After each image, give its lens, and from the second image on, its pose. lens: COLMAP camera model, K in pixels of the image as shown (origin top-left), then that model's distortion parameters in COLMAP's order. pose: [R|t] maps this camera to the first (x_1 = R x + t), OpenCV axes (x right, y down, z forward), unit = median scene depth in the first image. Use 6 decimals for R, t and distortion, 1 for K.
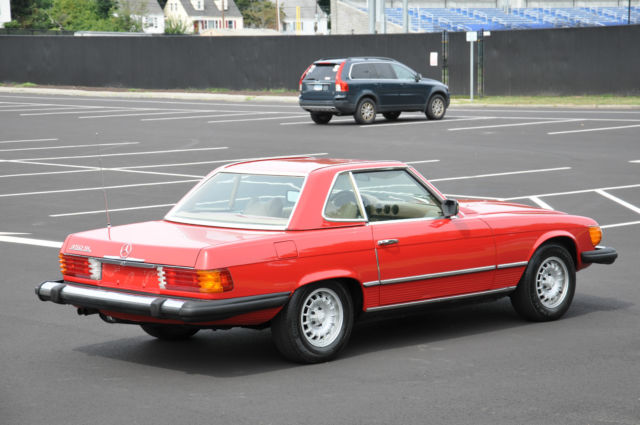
lens RADIAL K [[1631.1, 0, 320.0], [0, 1631.1, 212.5], [0, 0, 1]] dist [0.585326, 0.194974]
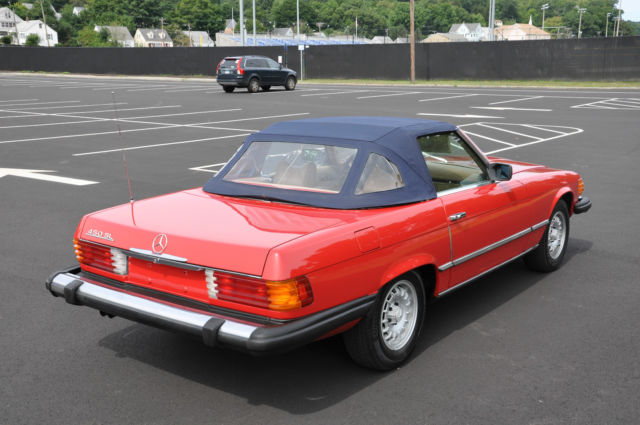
lens RADIAL K [[770.4, 0, 318.2], [0, 770.4, 220.0], [0, 0, 1]] dist [0.051260, 0.019022]
pose [[0.990958, -0.020907, 0.132532, -0.076527], [0.006524, 0.994125, 0.108042, -0.021948], [-0.134013, -0.106201, 0.985273, 0.527653]]
